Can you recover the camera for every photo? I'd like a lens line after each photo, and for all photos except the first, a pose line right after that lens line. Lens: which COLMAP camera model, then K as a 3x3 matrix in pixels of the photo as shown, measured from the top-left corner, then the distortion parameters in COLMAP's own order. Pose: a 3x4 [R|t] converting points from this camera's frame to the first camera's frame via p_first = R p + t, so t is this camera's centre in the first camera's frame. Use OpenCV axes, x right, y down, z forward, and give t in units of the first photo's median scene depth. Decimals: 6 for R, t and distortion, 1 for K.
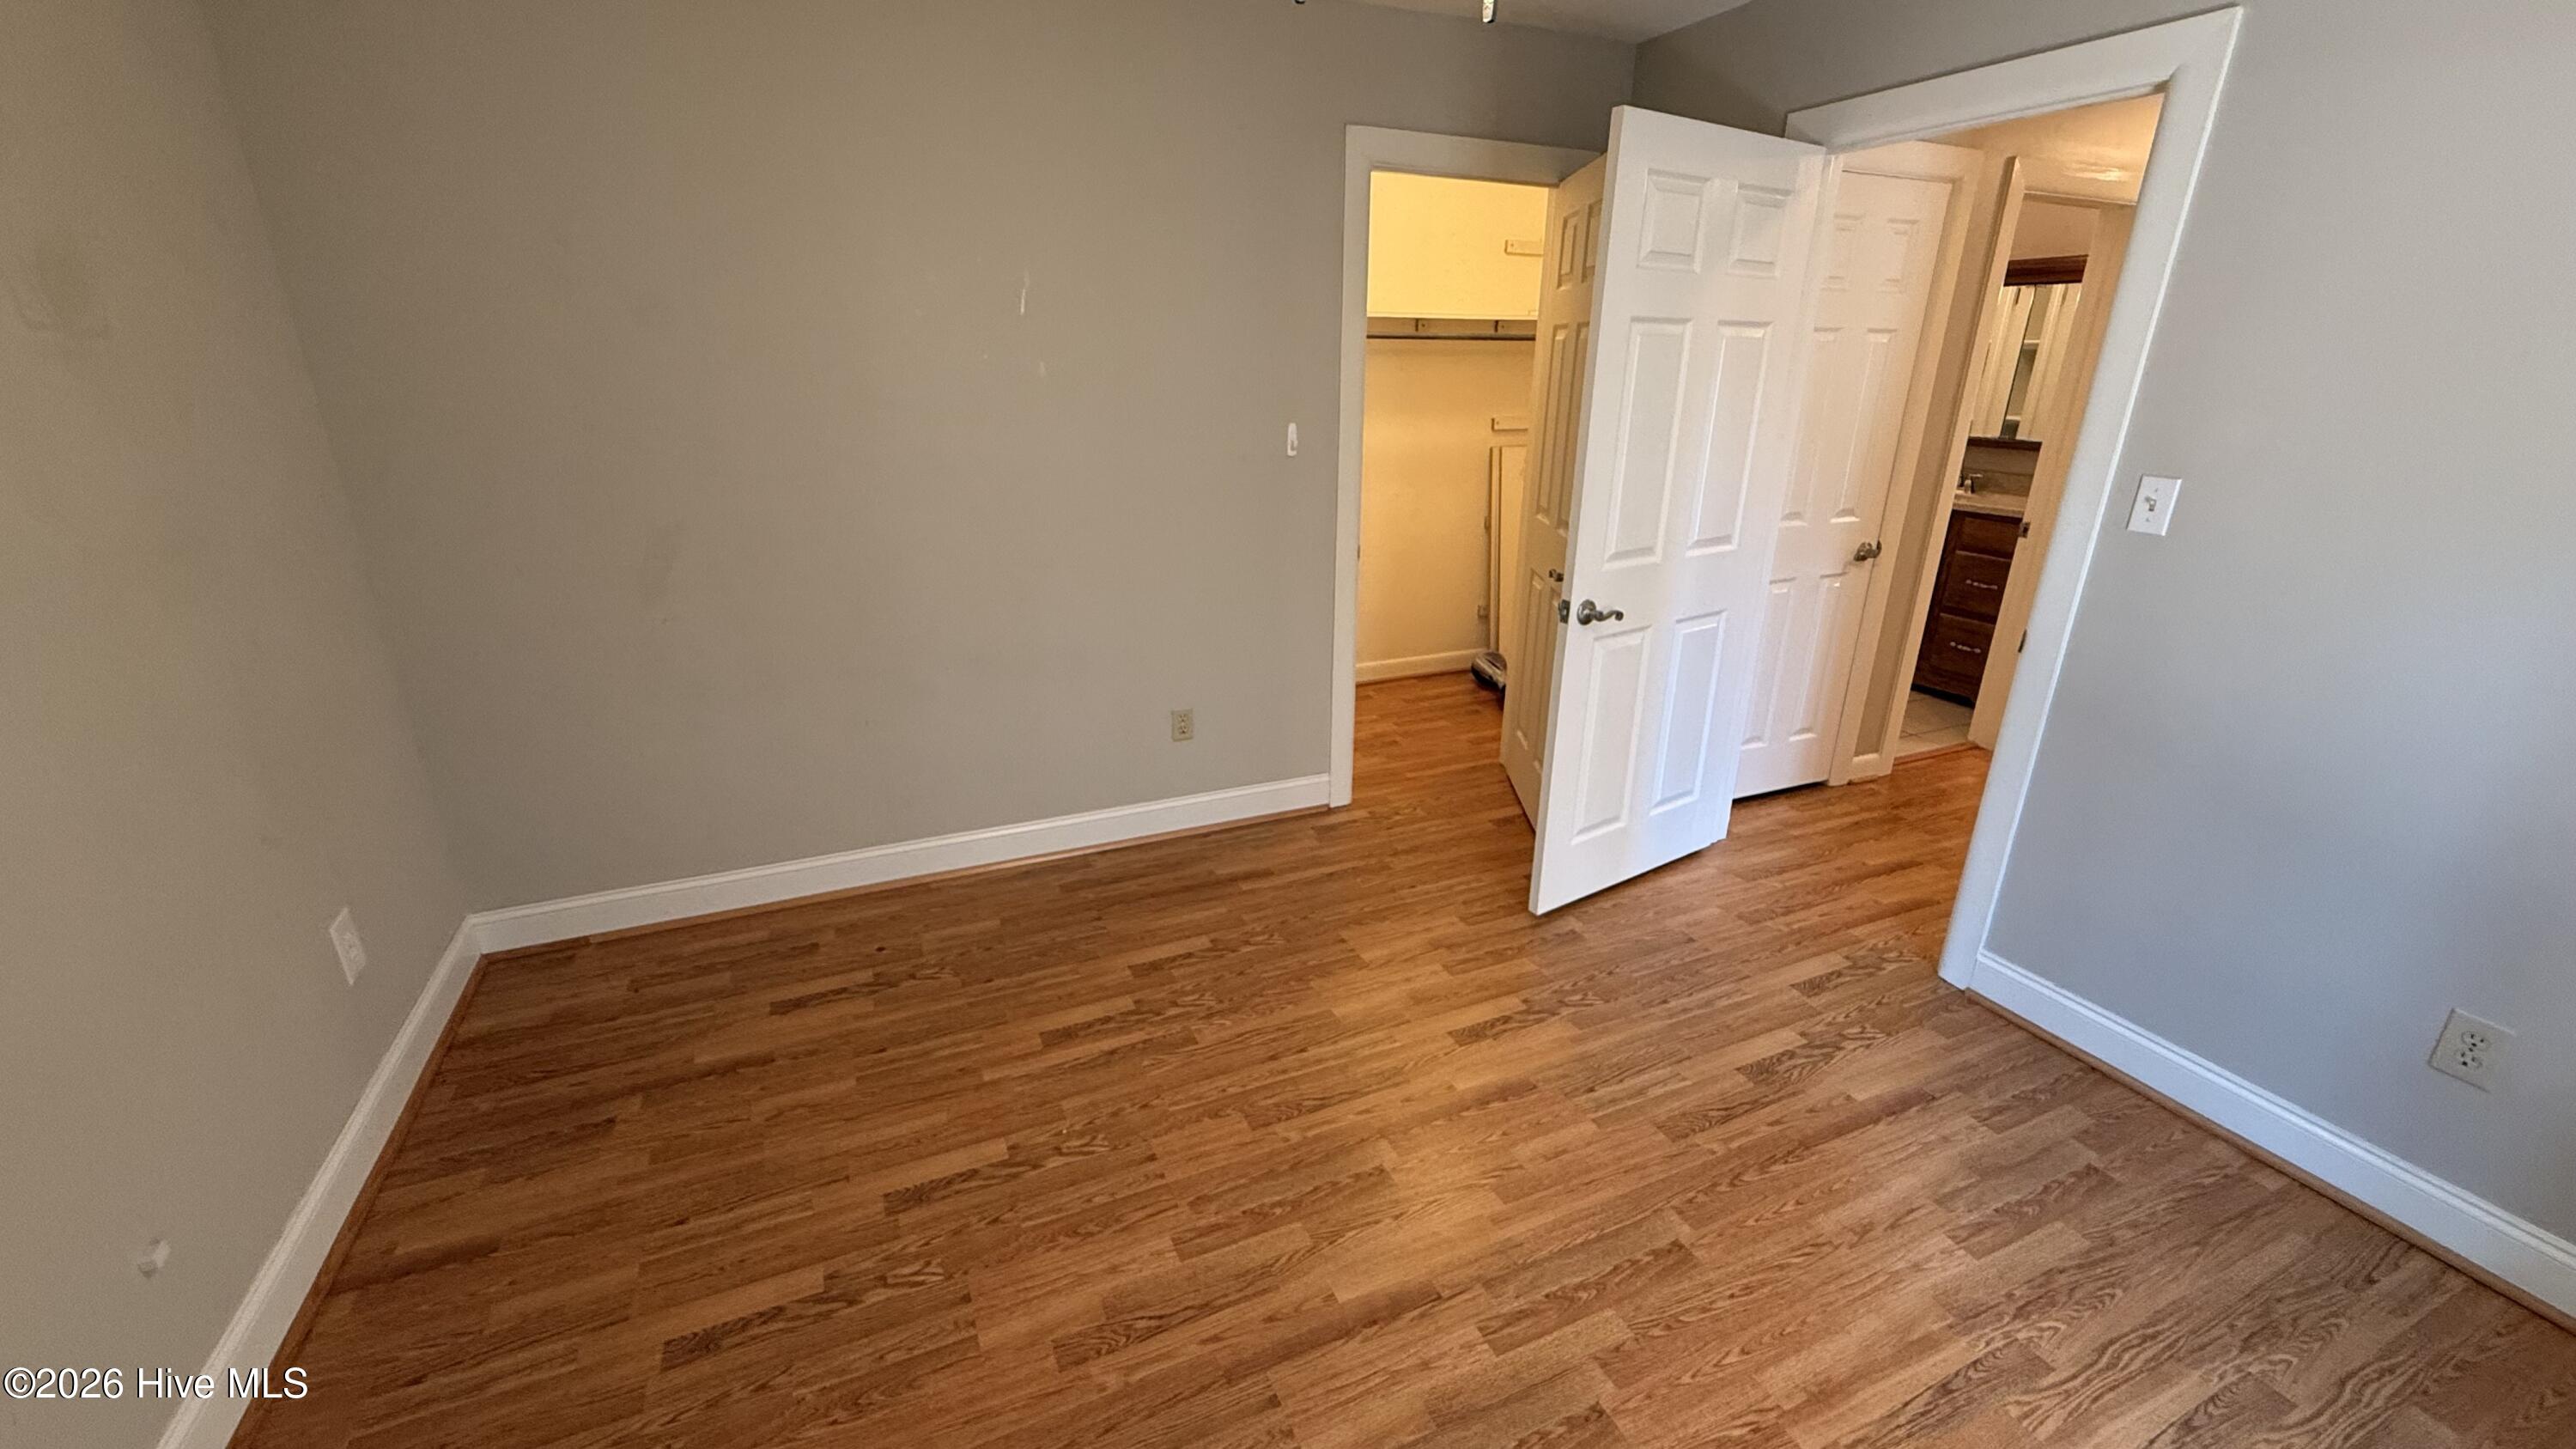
lens RADIAL K [[1022.2, 0, 1292.7], [0, 1022.2, 736.2], [0, 0, 1]] dist [0.000653, -0.000601]
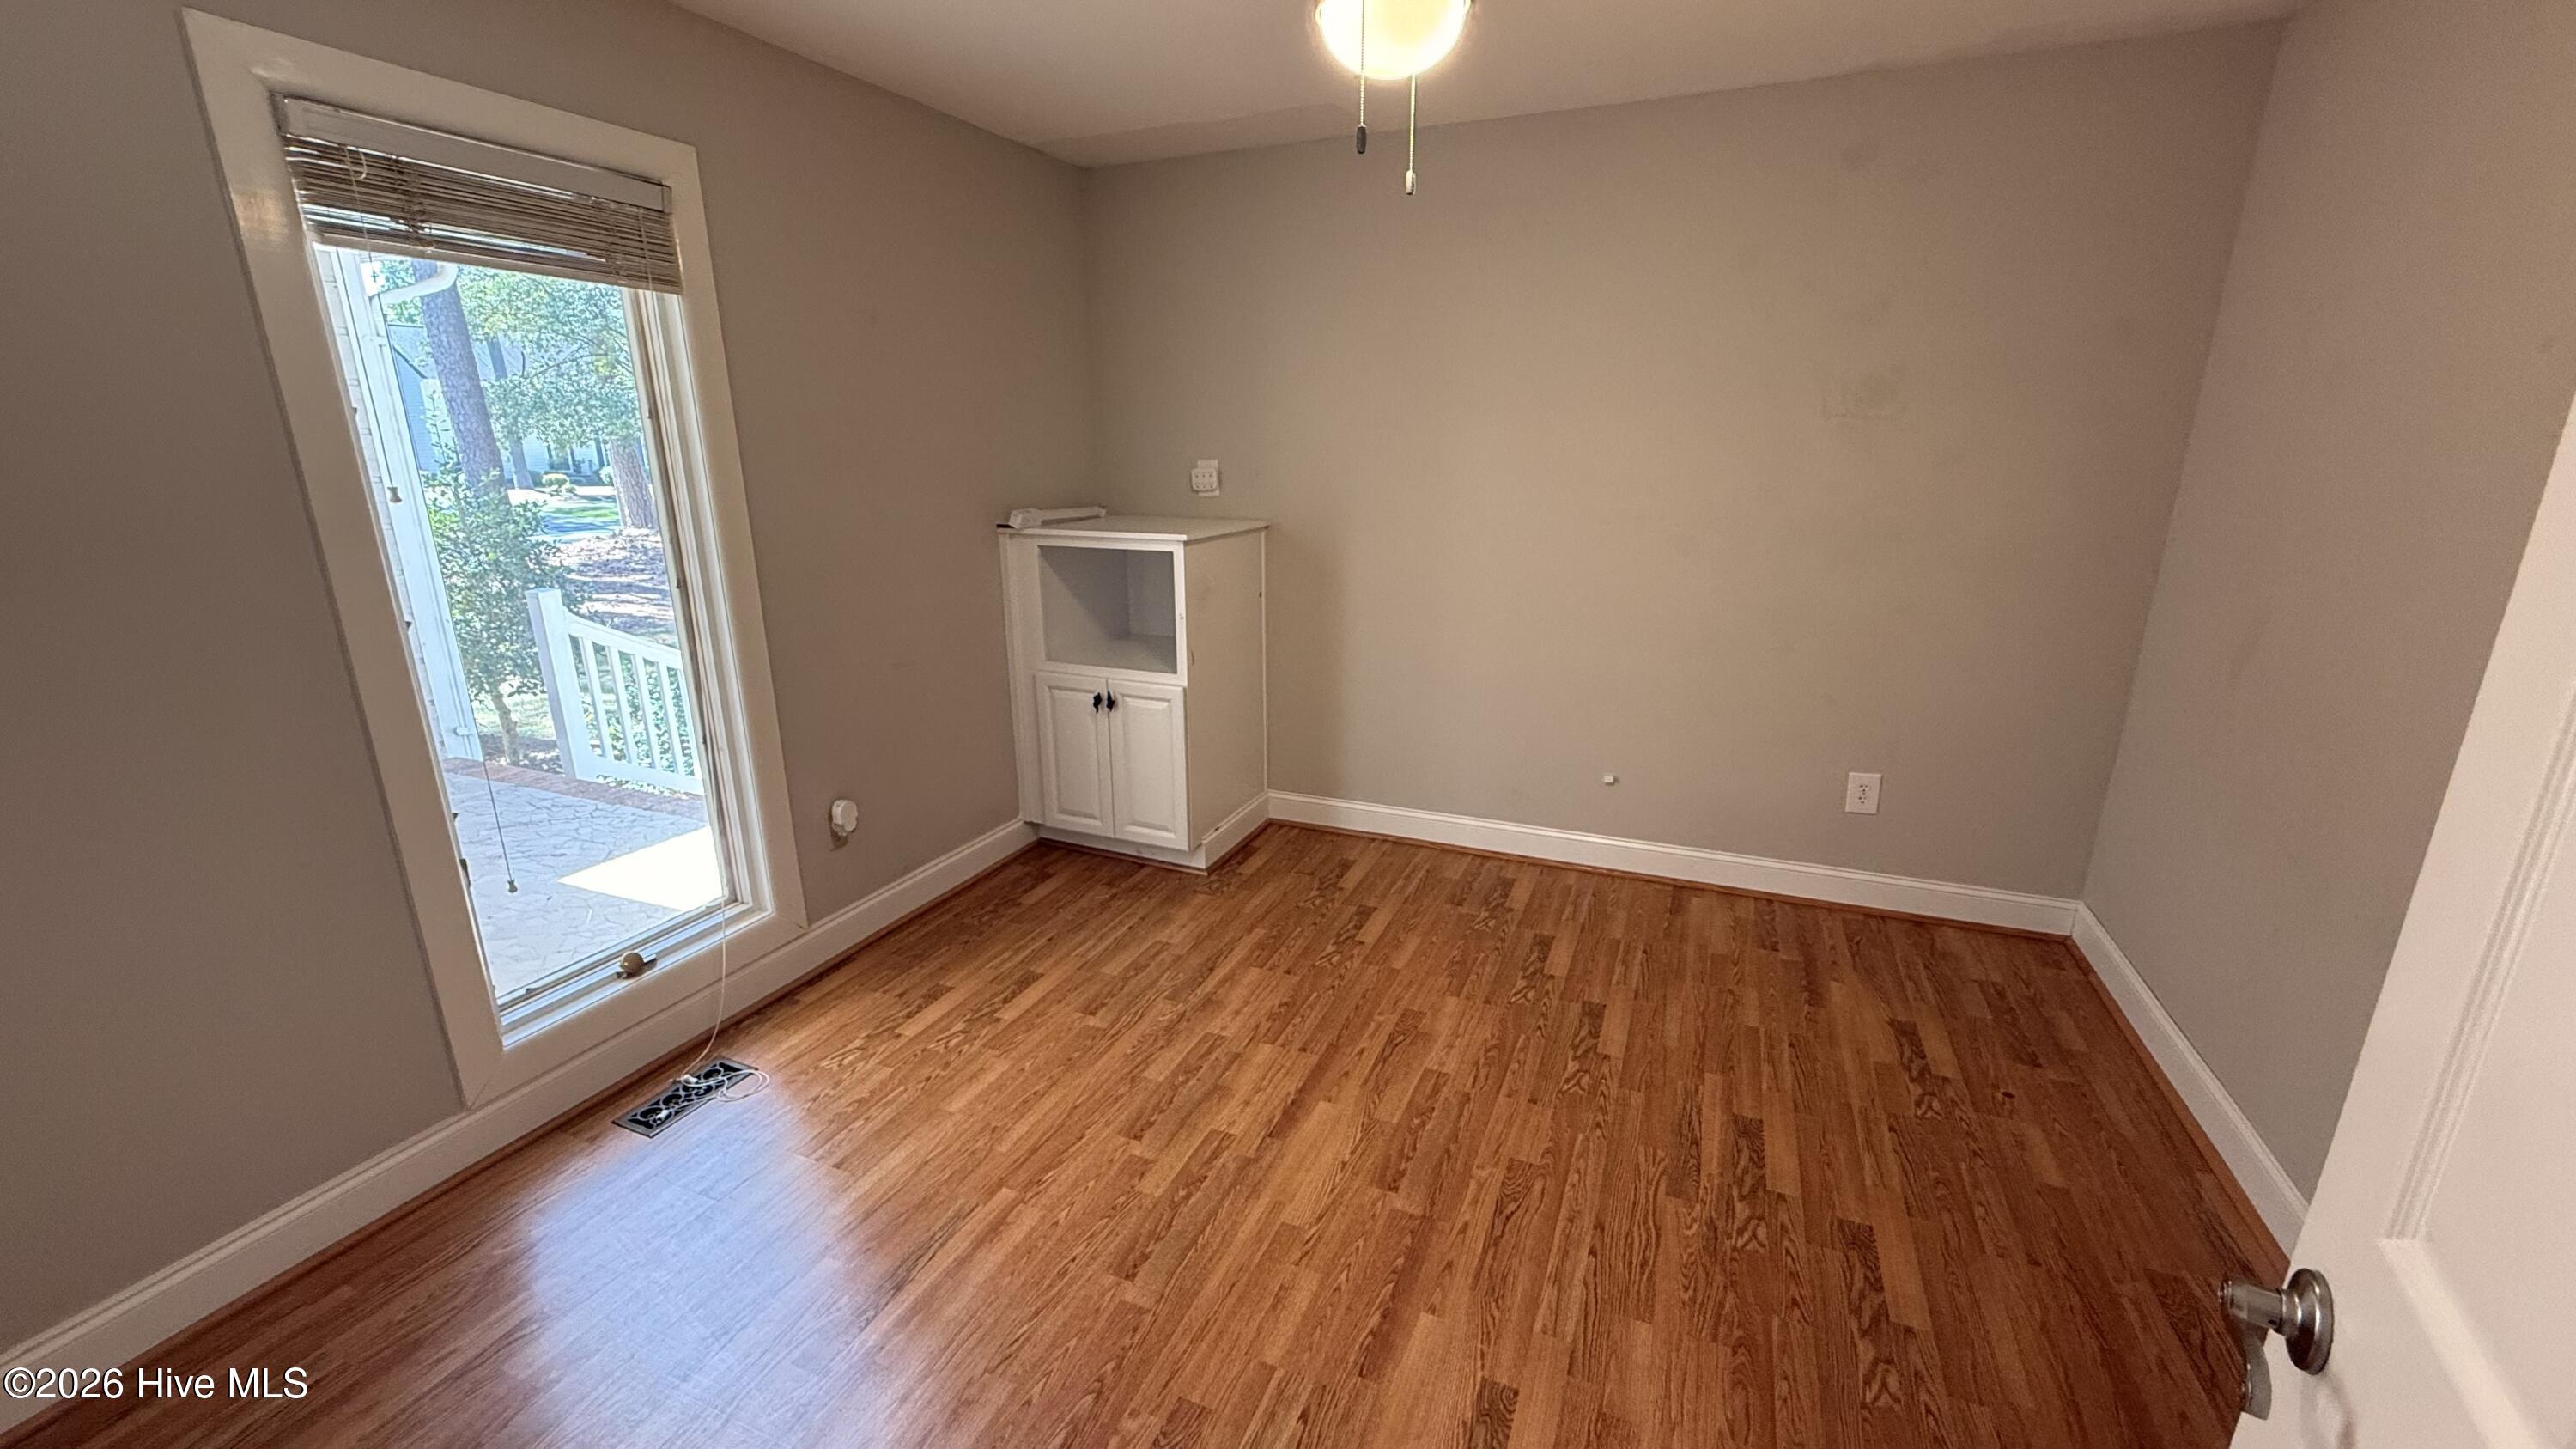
lens RADIAL K [[1022.2, 0, 1302.2], [0, 1022.2, 724.8], [0, 0, 1]] dist [0.000653, -0.000601]
pose [[-0.726632, 0.179796, -0.663083, 0.833359], [-0.240043, 0.837880, 0.490241, -0.507276], [0.643728, 0.515393, -0.565672, 1.409203]]
